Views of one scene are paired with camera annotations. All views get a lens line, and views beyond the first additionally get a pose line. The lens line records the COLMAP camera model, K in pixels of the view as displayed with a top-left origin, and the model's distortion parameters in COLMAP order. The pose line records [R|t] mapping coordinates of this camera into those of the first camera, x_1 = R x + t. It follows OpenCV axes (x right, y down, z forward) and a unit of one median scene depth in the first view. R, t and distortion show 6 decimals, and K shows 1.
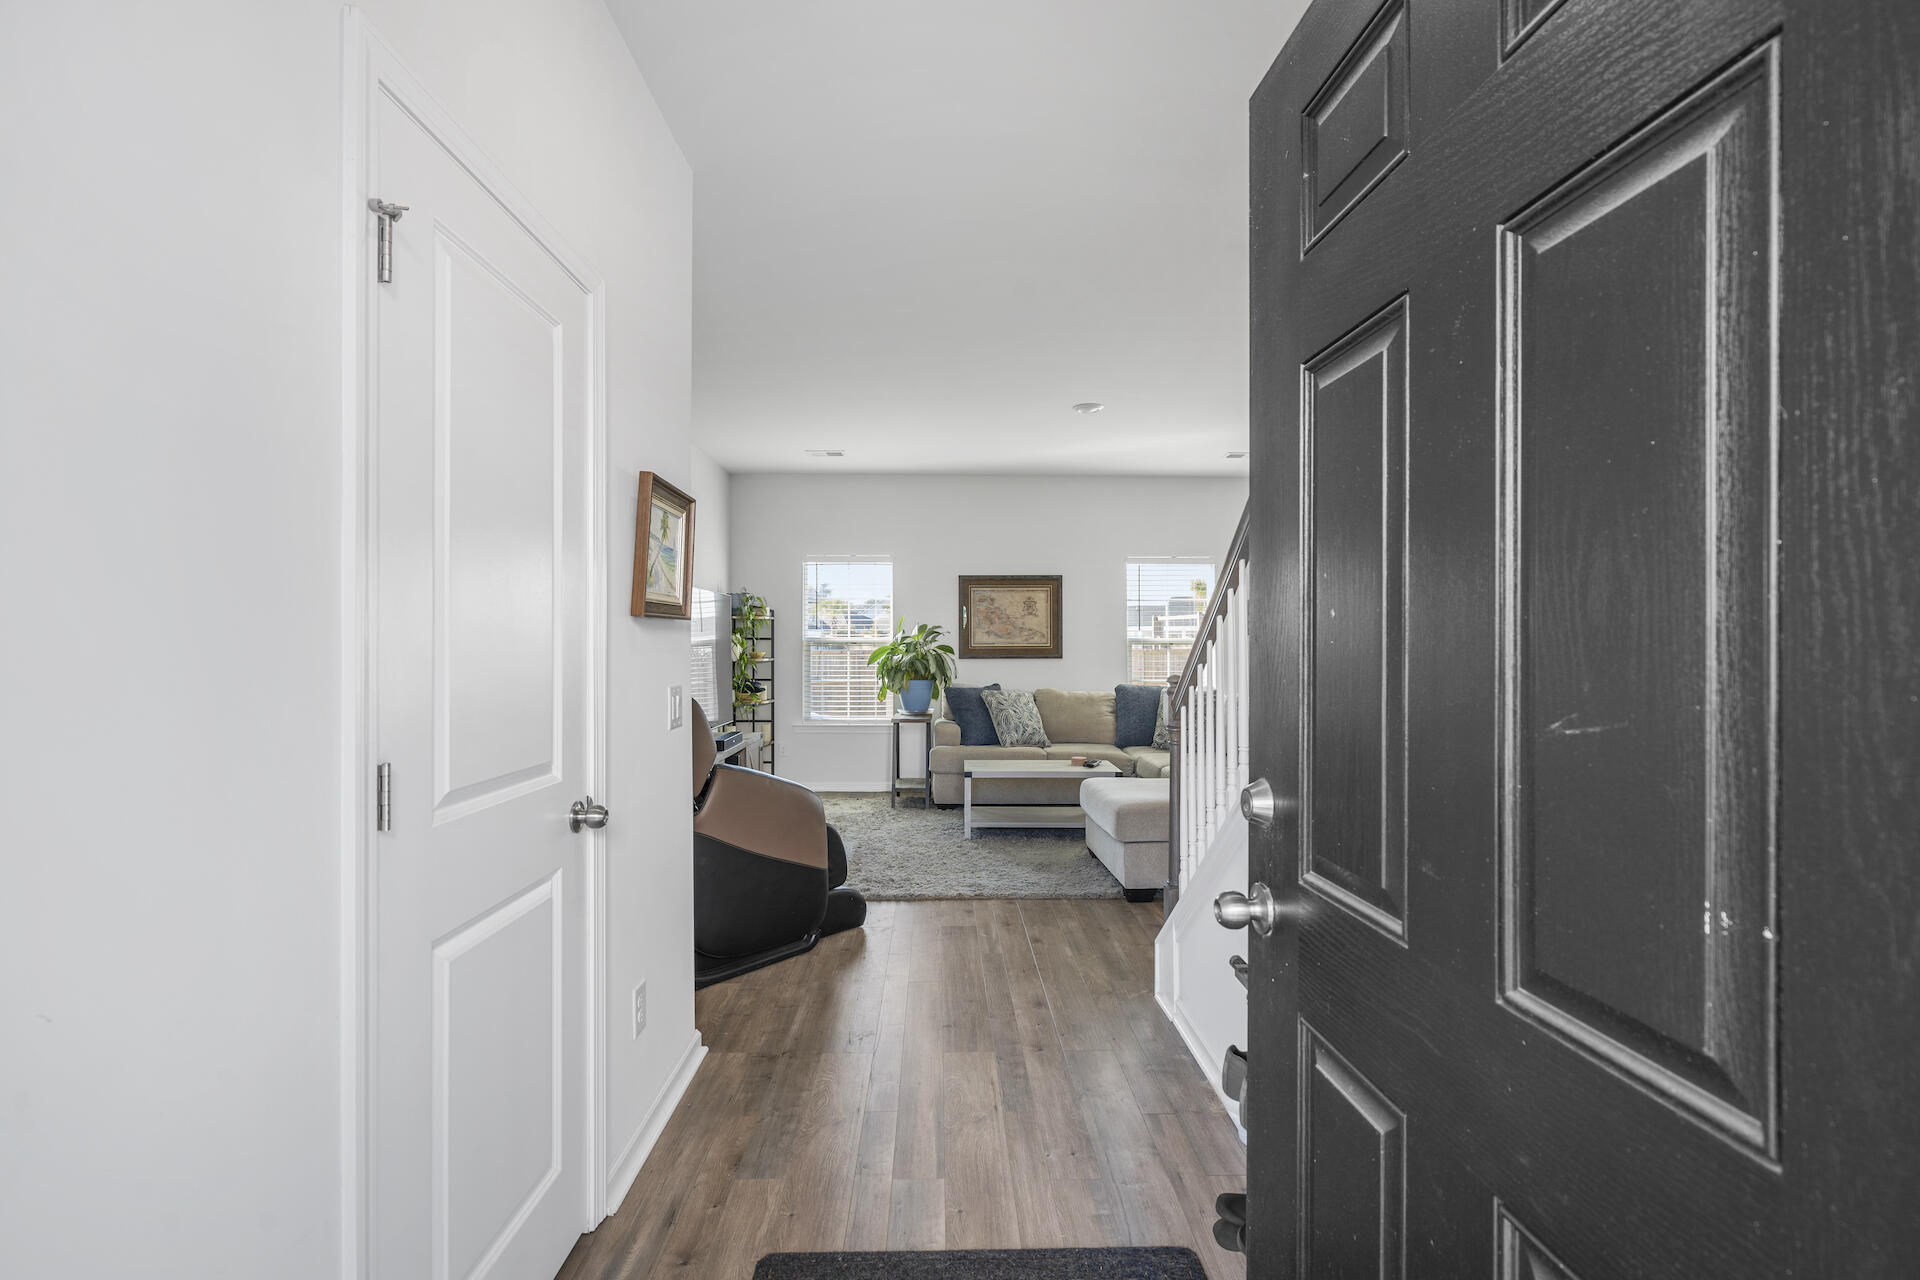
lens RADIAL K [[866.8, 0, 955.4], [0, 866.8, 643.0], [0, 0, 1]] dist [-0.002312, 0.000796]
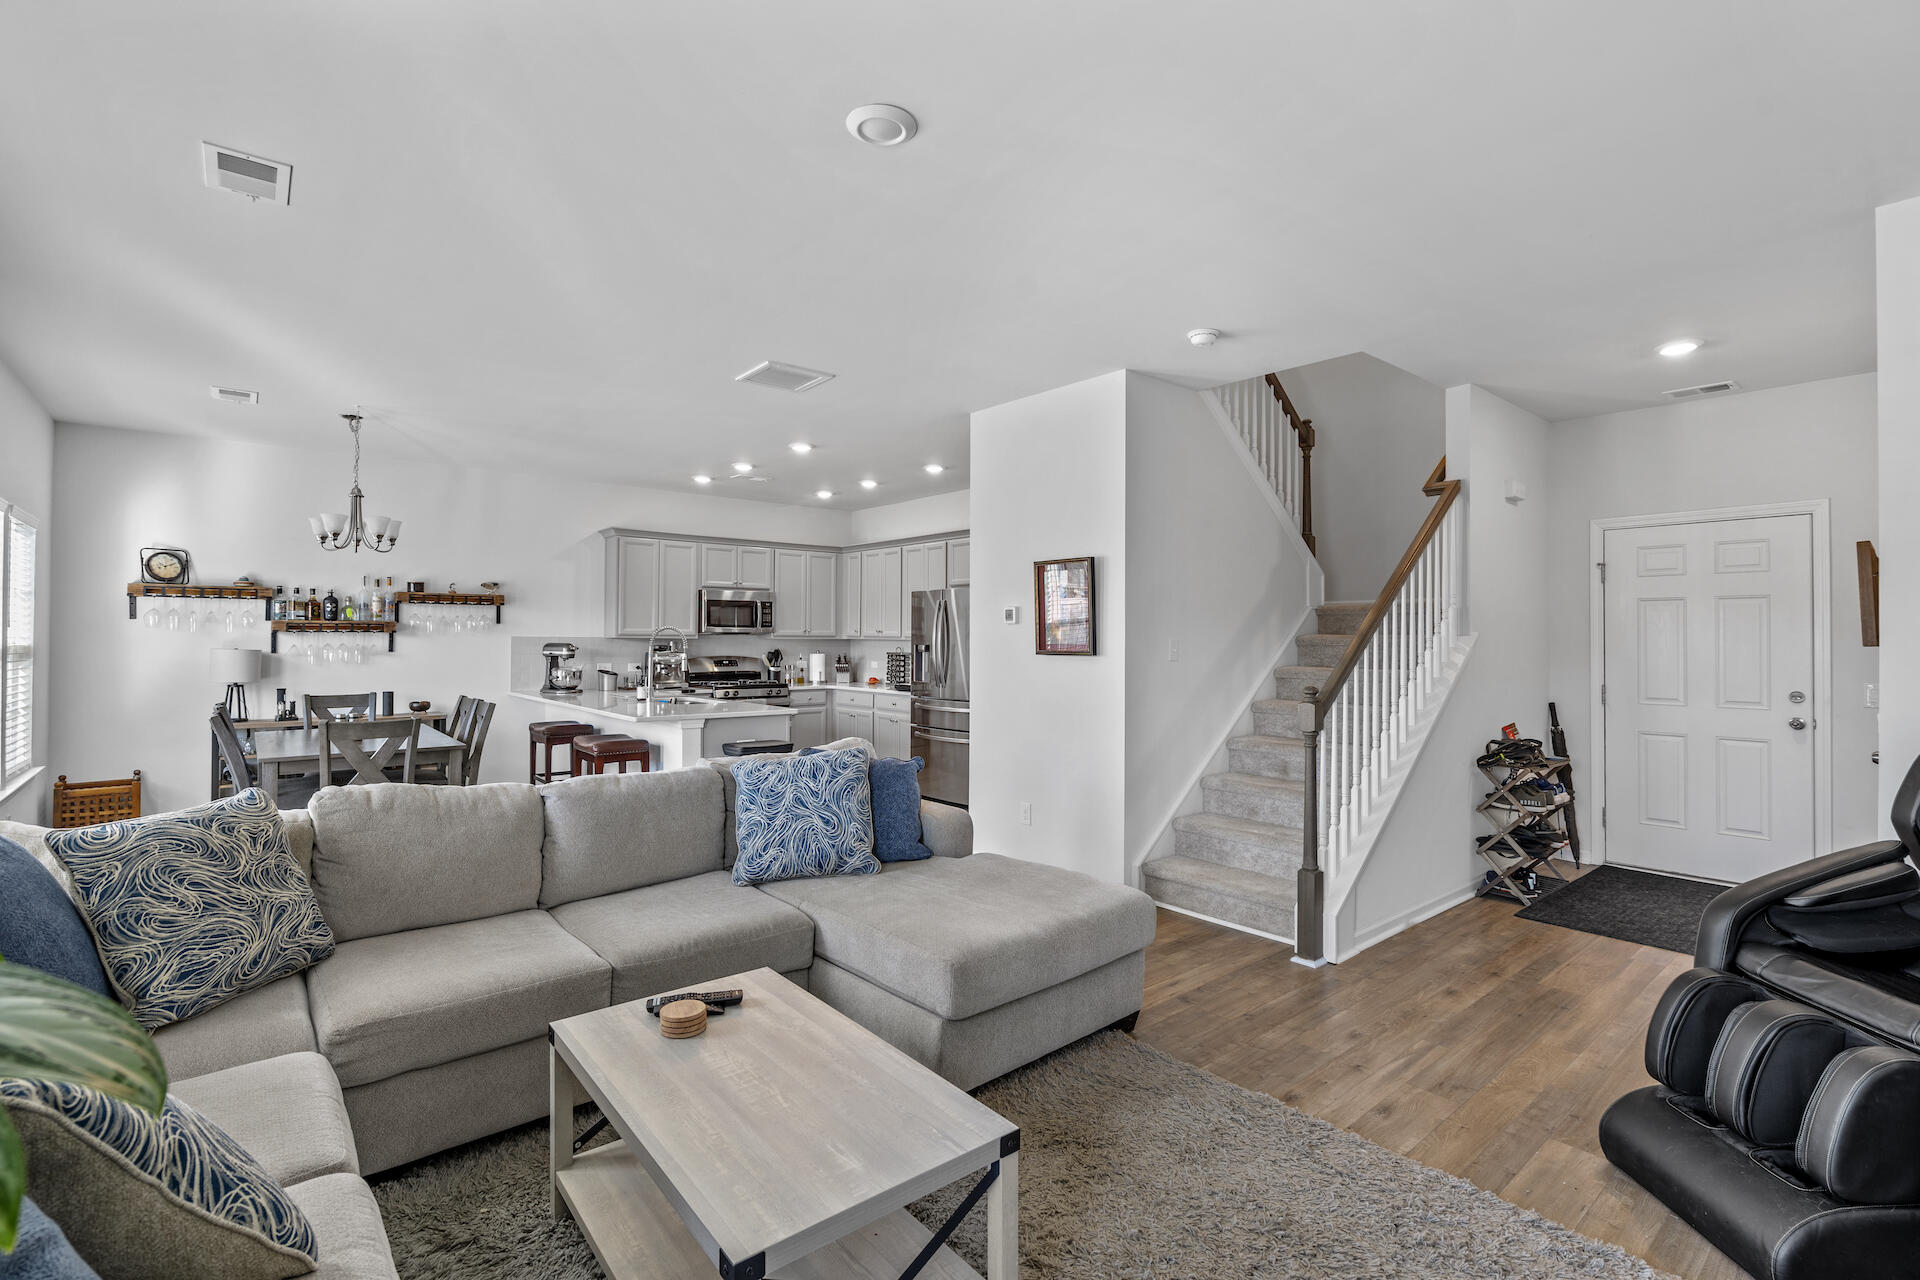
lens RADIAL K [[875.6, 0, 960.9], [0, 875.6, 635.2], [0, 0, 1]] dist [-0.001538, 0.000394]
pose [[-0.631156, 0.002248, 0.775653, -0.153305], [-0.001904, 0.999988, -0.004447, -0.010875], [-0.775654, -0.004283, -0.631144, 0.905709]]
